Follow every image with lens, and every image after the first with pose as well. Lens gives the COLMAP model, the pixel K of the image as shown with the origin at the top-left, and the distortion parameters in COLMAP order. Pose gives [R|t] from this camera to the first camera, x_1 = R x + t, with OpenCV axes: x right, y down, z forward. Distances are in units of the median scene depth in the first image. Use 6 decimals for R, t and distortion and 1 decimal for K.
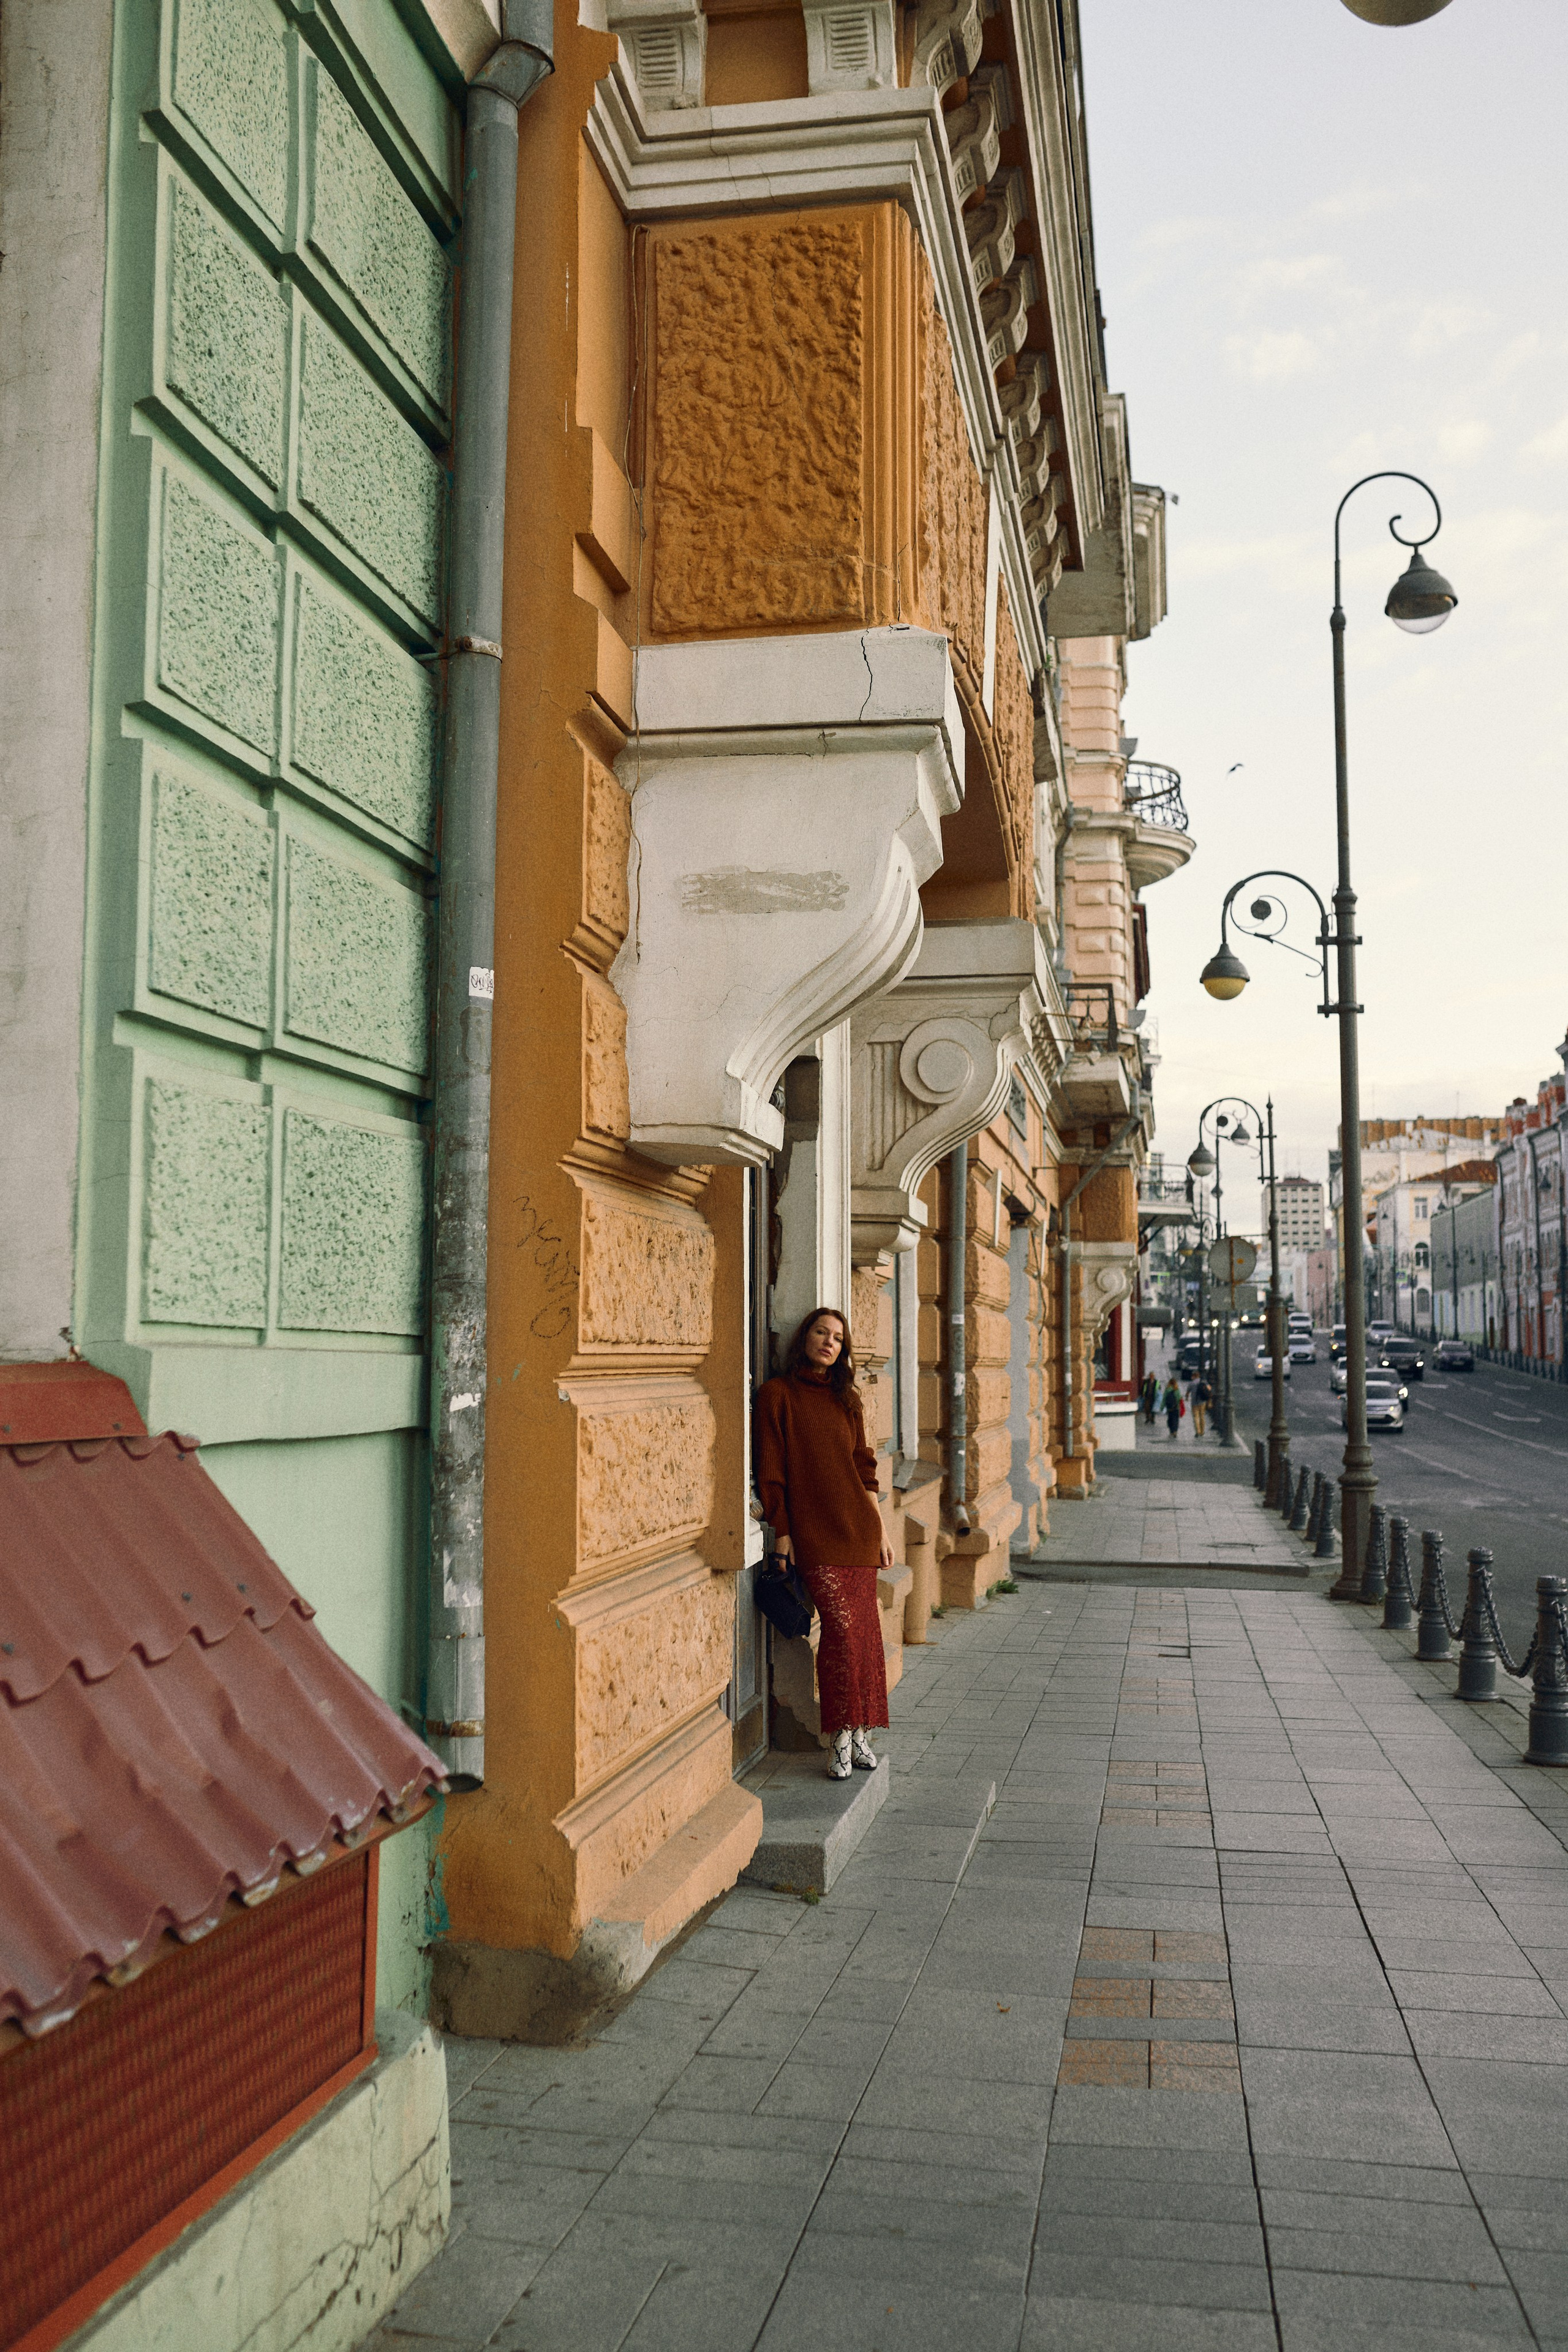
lens RADIAL K [[2293.5, 0, 794.9], [0, 2293.5, 1177.0], [0, 0, 1]] dist [-0.042827, 0.000000]
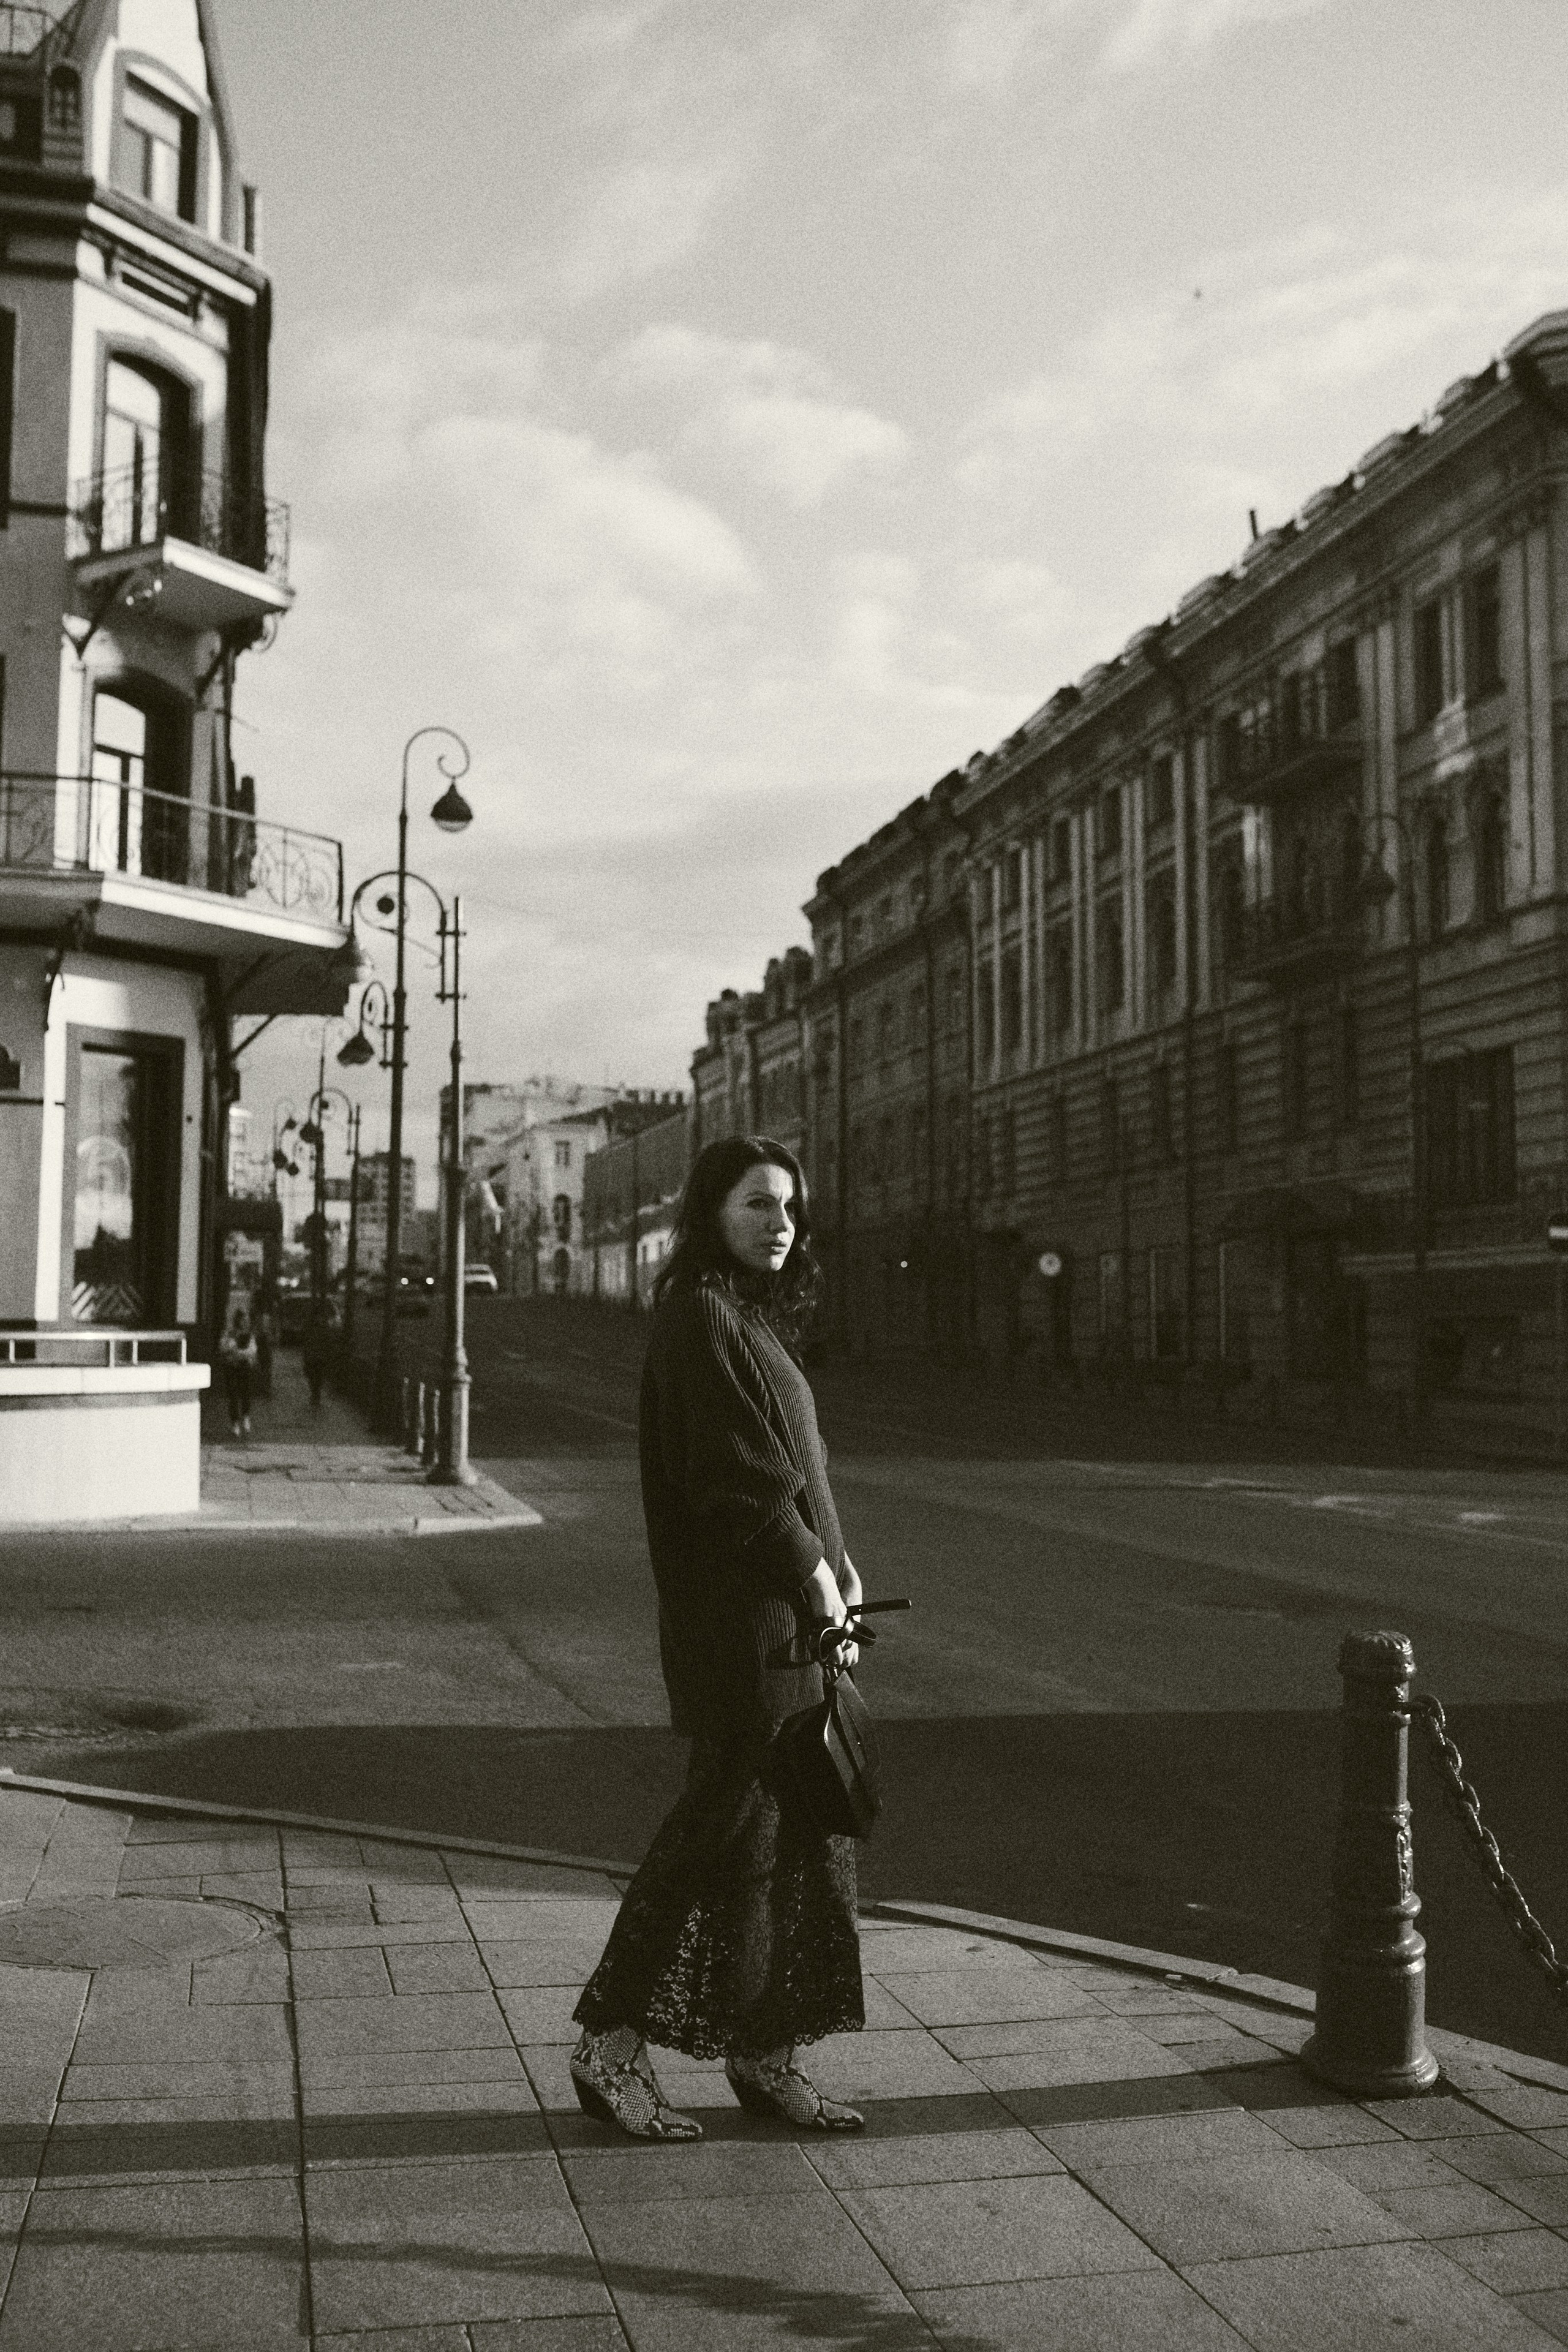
lens RADIAL K [[2293.5, 0, 791.0], [0, 2293.5, 1187.6], [0, 0, 1]] dist [-0.042827, 0.000000]
pose [[0.921360, 0.030579, 0.387506, 0.039484], [-0.033192, 0.999449, 0.000050, 0.032975], [-0.387291, -0.012909, 0.921867, 0.287083]]
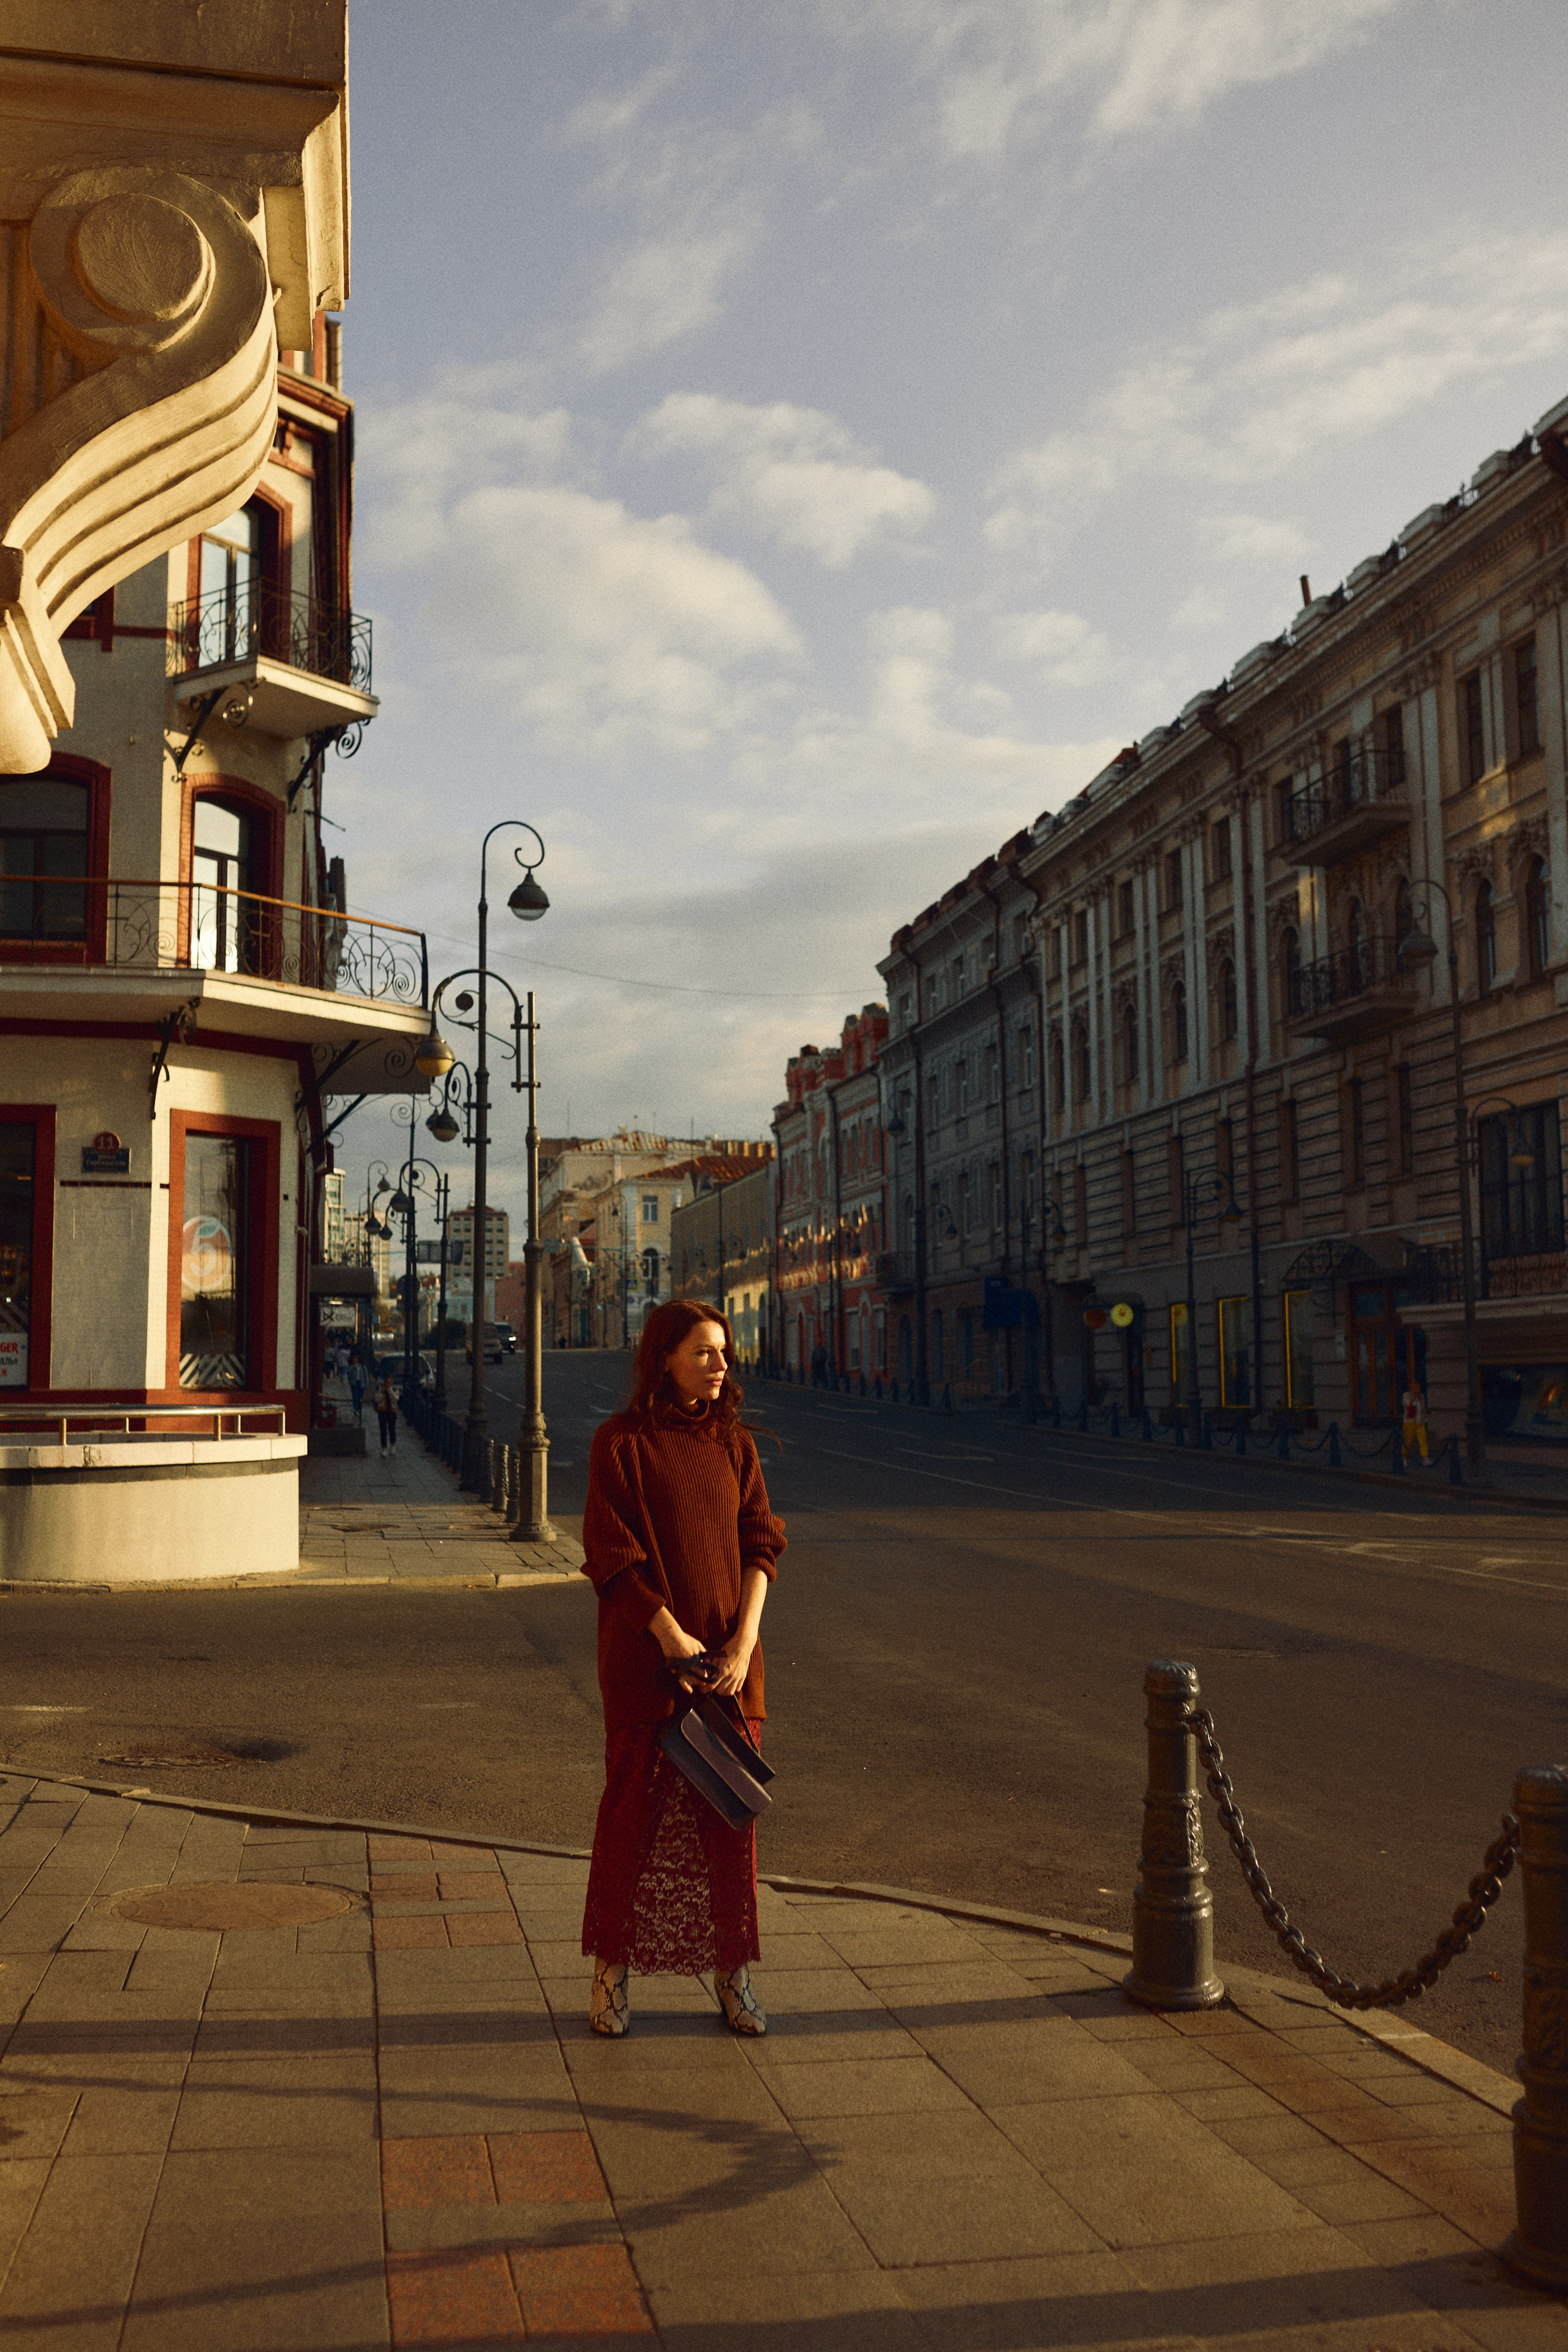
lens RADIAL K [[2293.5, 0, 782.4], [0, 2293.5, 1172.4], [0, 0, 1]] dist [-0.042827, 0.000000]
pose [[0.937785, 0.024689, 0.346337, 0.037357], [-0.016769, 0.999525, -0.025847, 0.030573], [-0.346811, 0.018431, 0.937754, 0.273122]]
